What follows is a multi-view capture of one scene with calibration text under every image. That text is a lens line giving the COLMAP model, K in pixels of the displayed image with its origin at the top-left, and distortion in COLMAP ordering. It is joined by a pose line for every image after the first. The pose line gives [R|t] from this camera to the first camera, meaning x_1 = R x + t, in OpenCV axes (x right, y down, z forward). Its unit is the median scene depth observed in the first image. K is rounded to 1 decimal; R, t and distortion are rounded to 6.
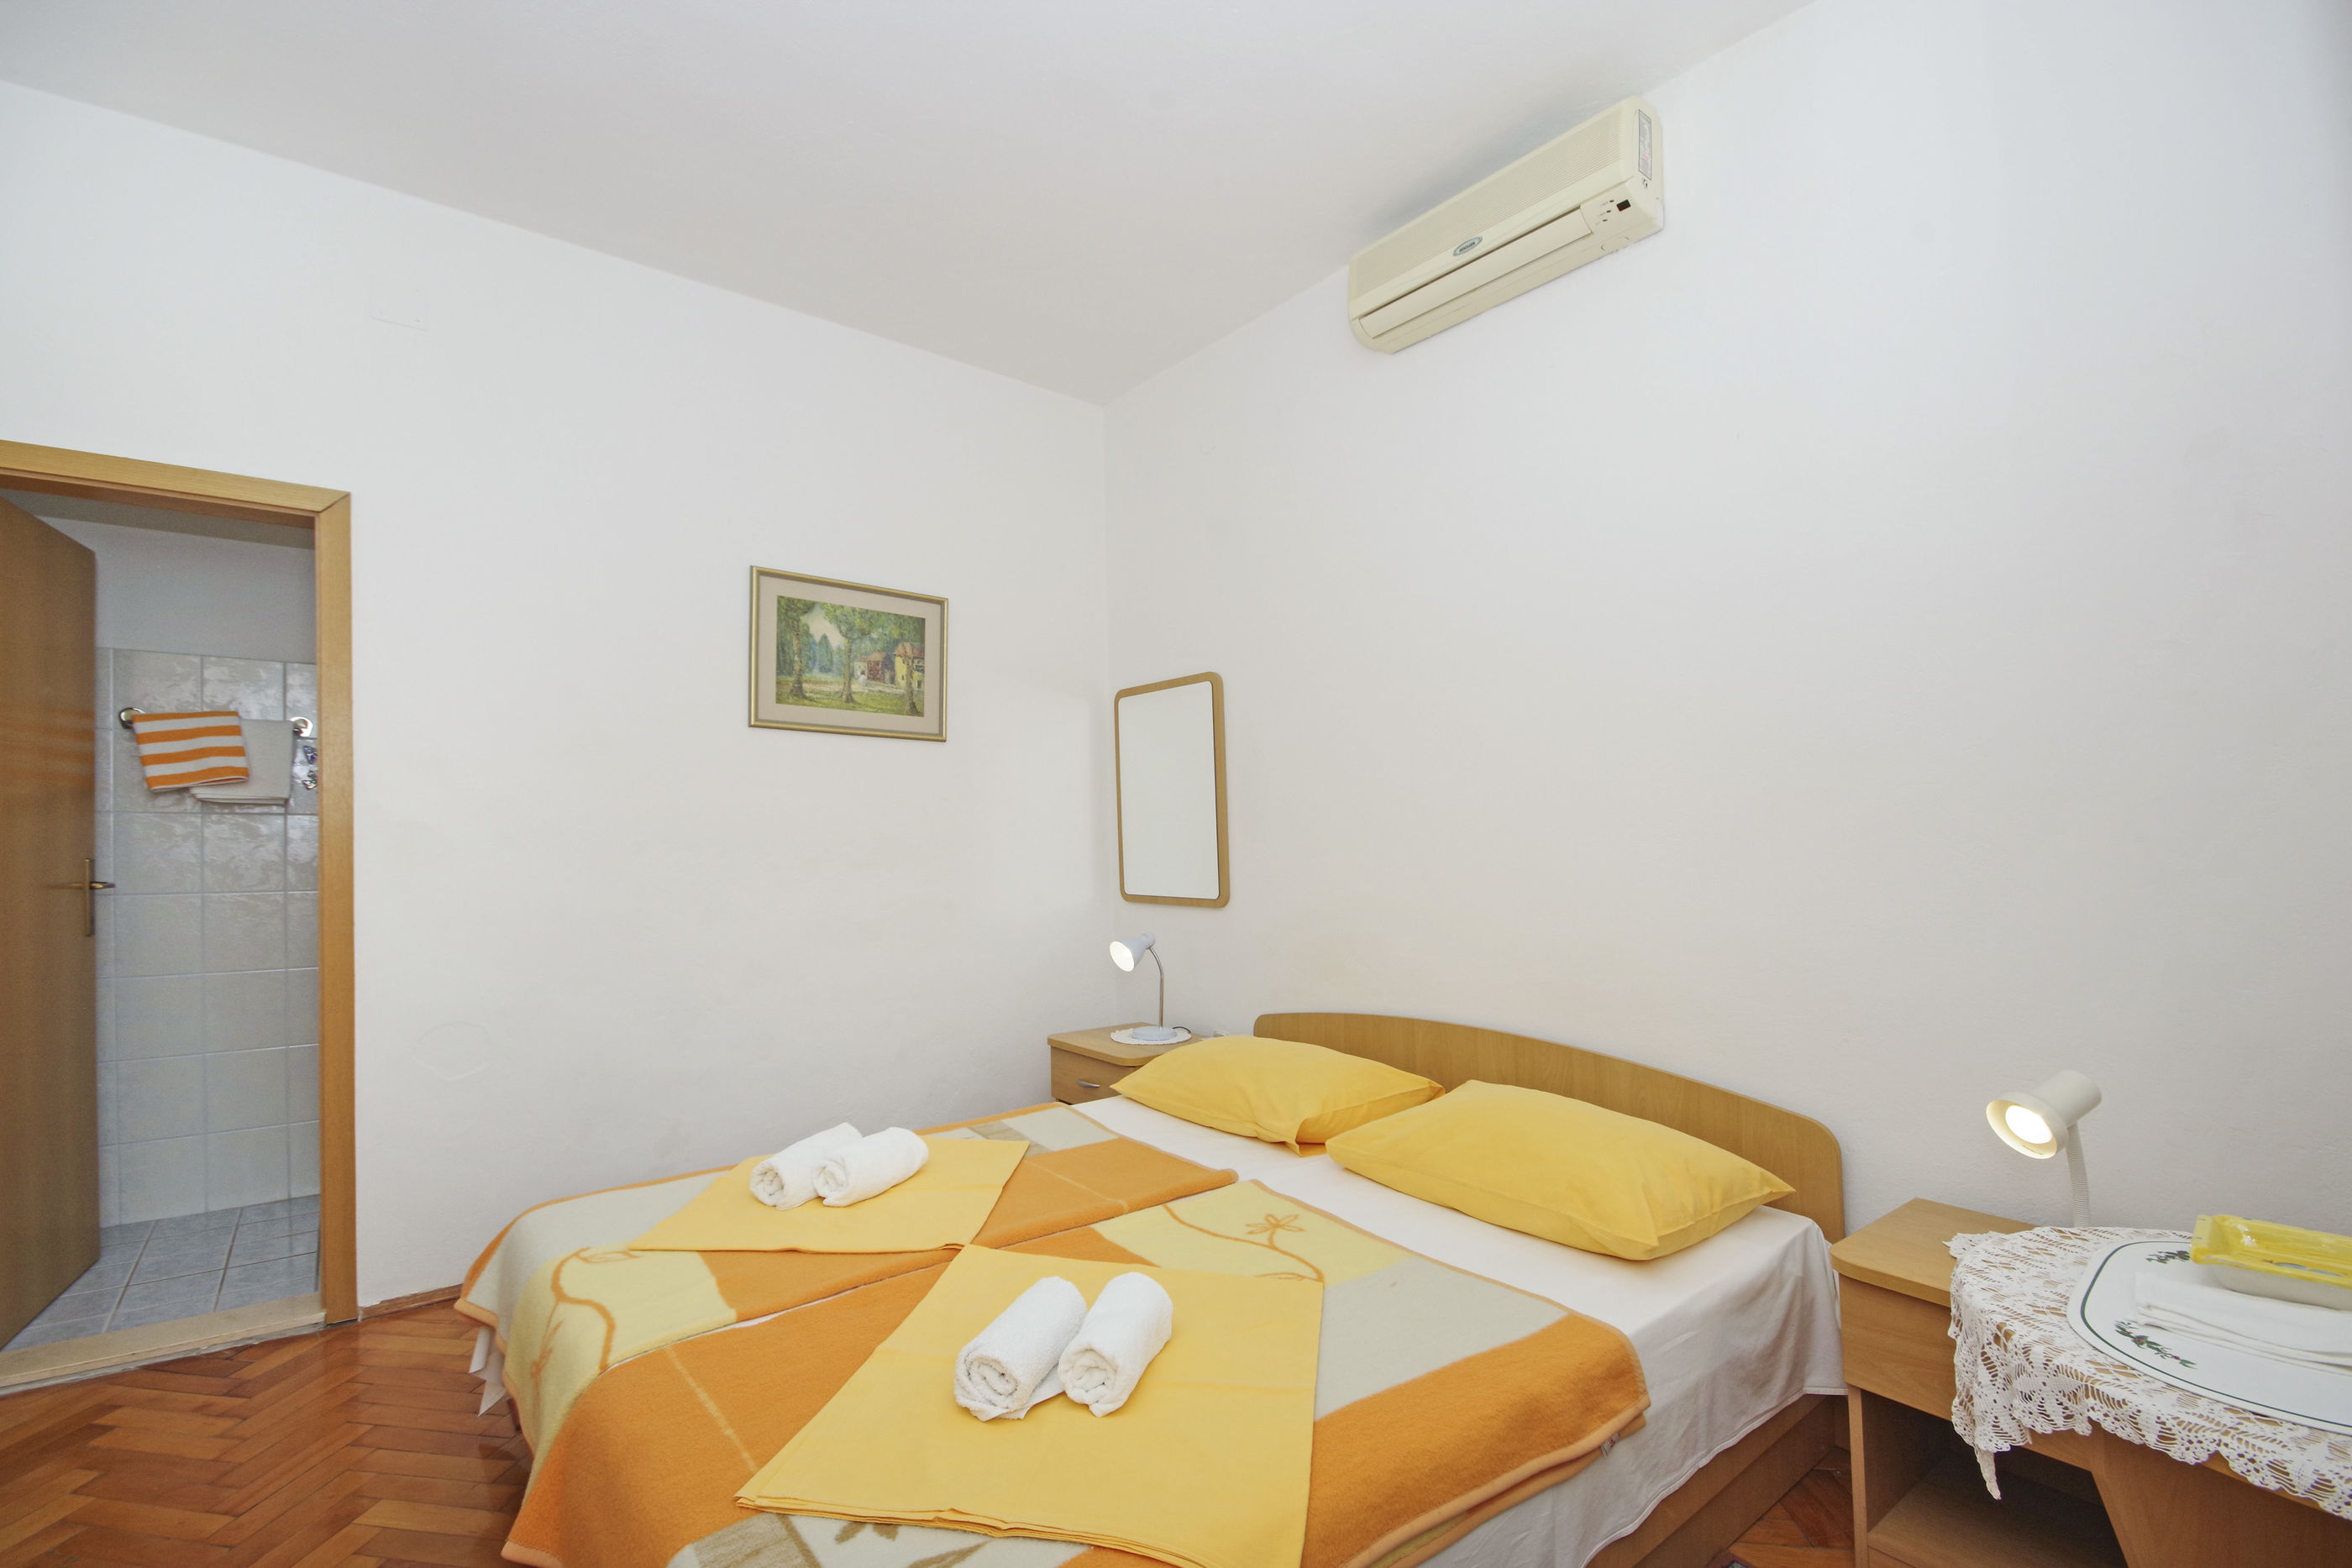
lens RADIAL K [[1047.4, 0, 1143.1], [0, 1047.4, 784.7], [0, 0, 1]] dist [0.009331, 0.000191]
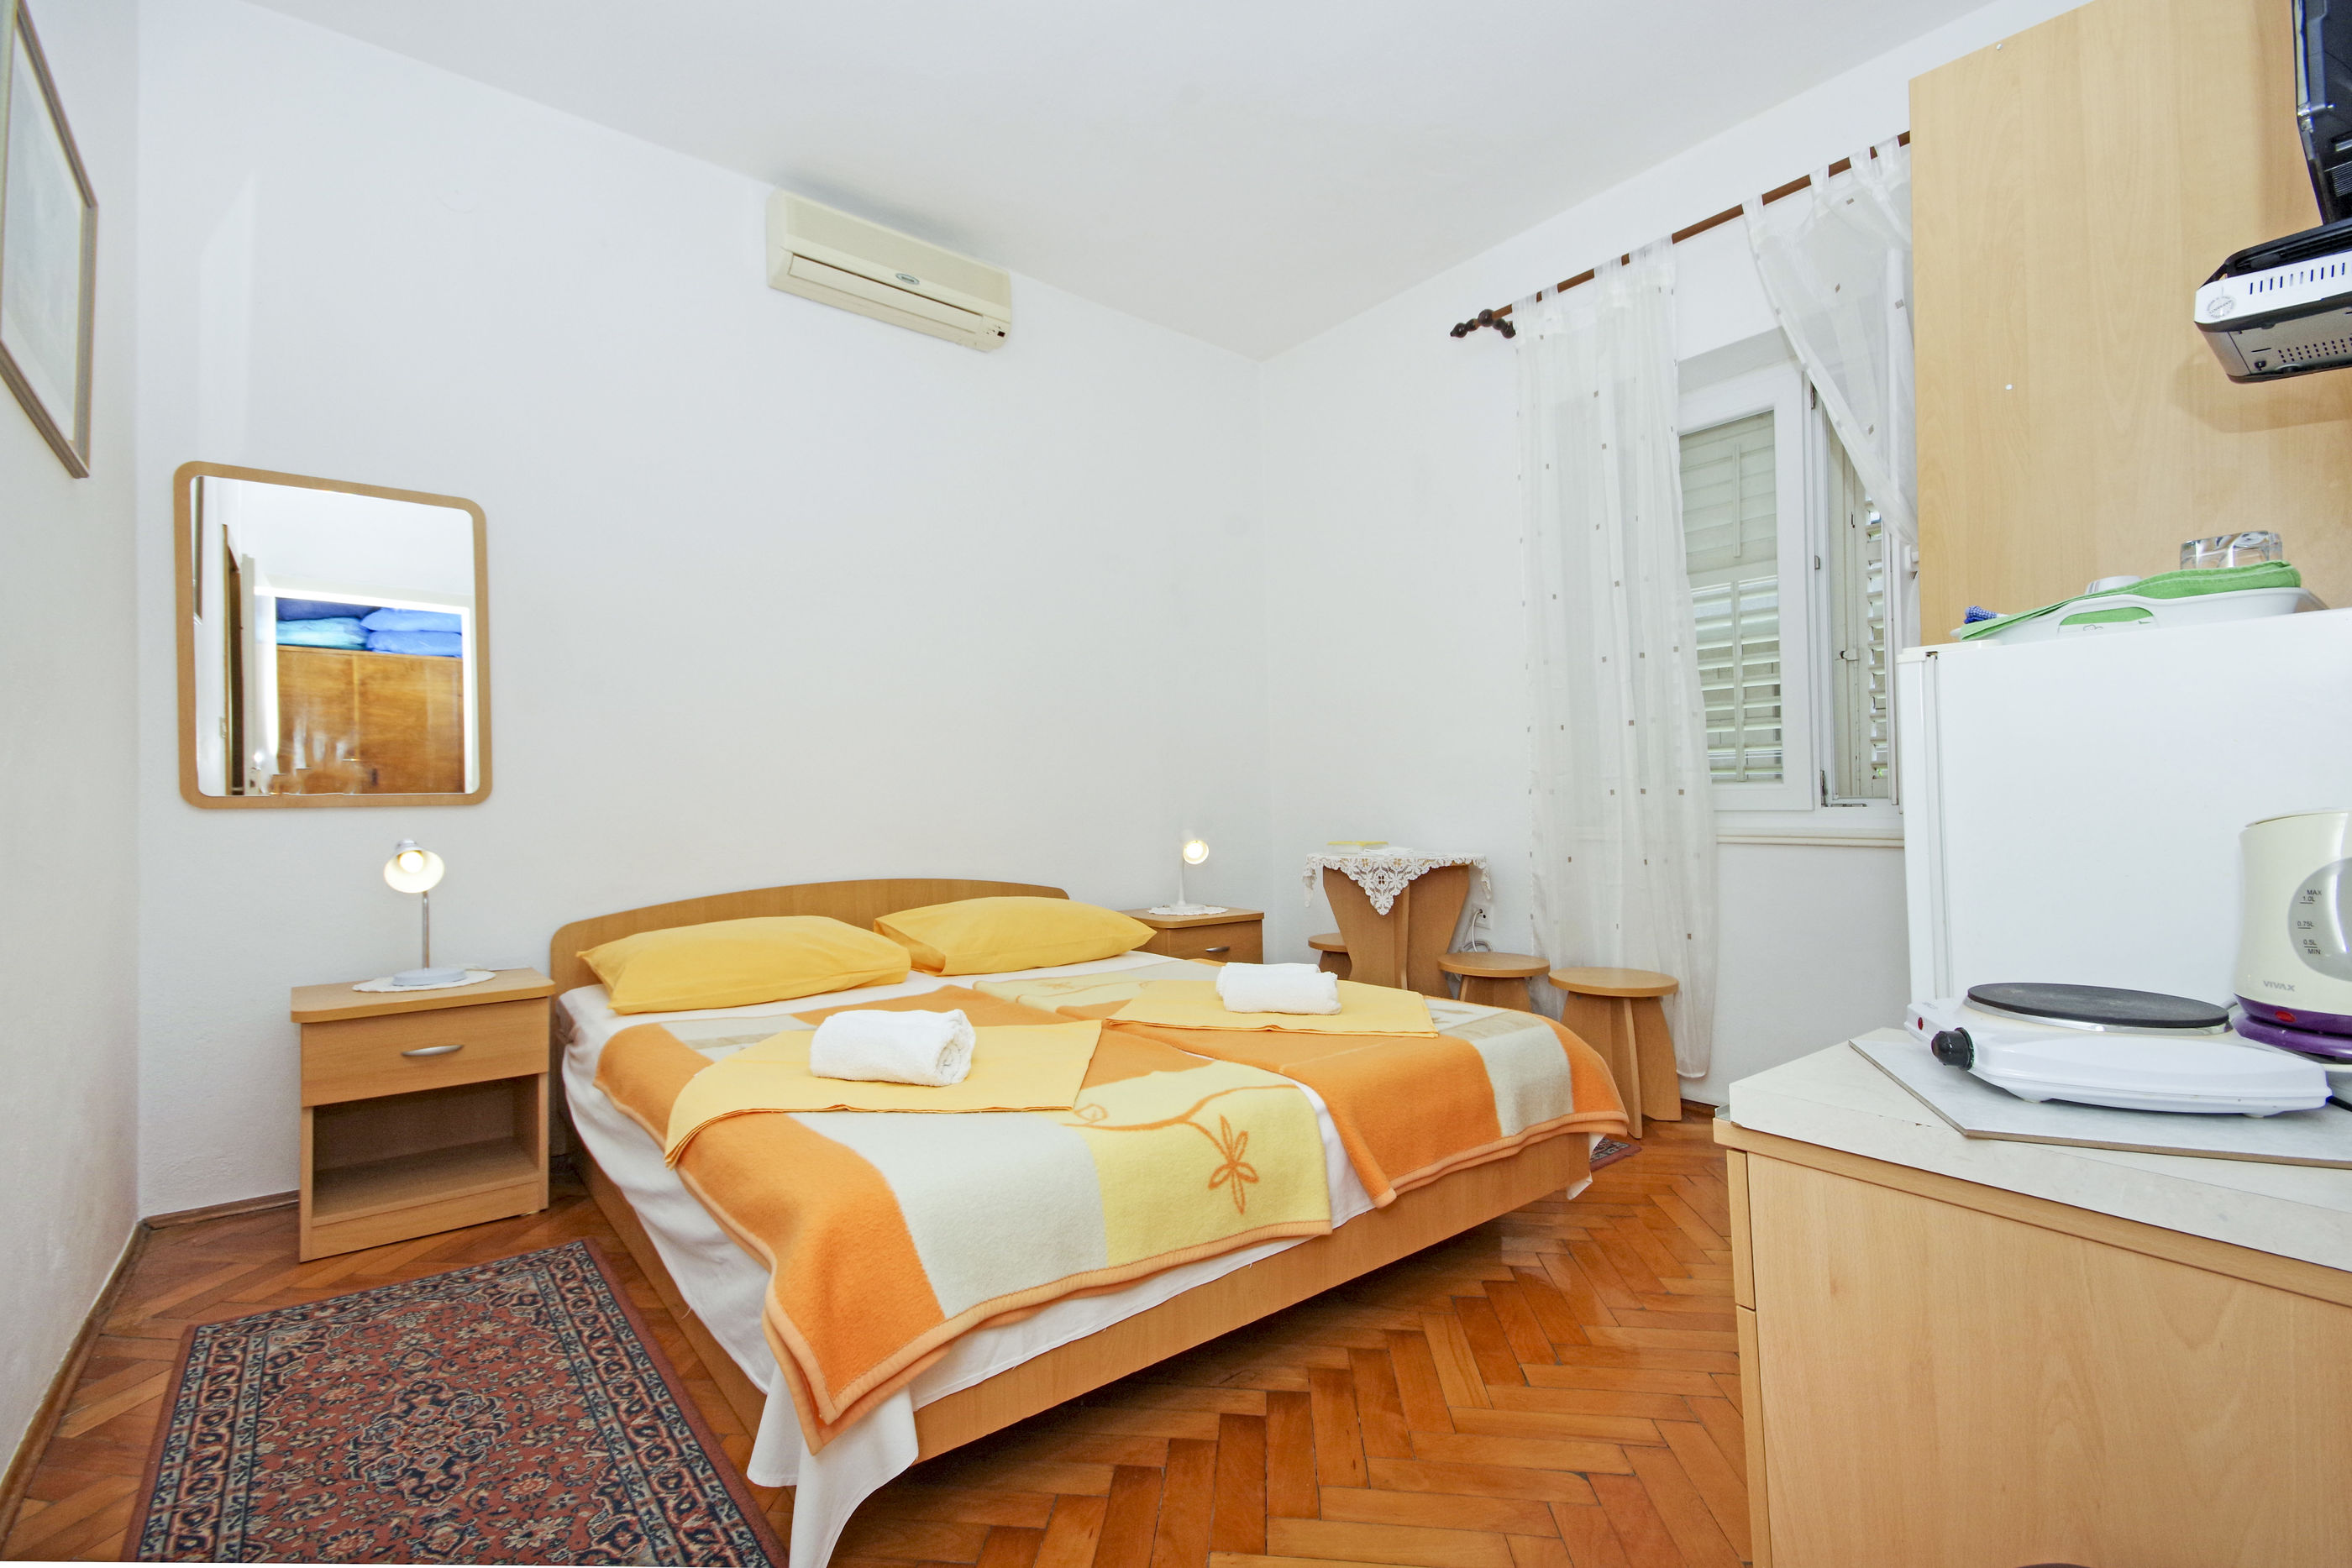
lens RADIAL K [[1047.4, 0, 1143.1], [0, 1047.4, 784.7], [0, 0, 1]] dist [0.009331, 0.000191]
pose [[-0.018540, 0.019296, 0.999642, -1.046803], [-0.047331, 0.998676, -0.020156, 0.138045], [-0.998707, -0.047688, -0.017602, 0.741236]]
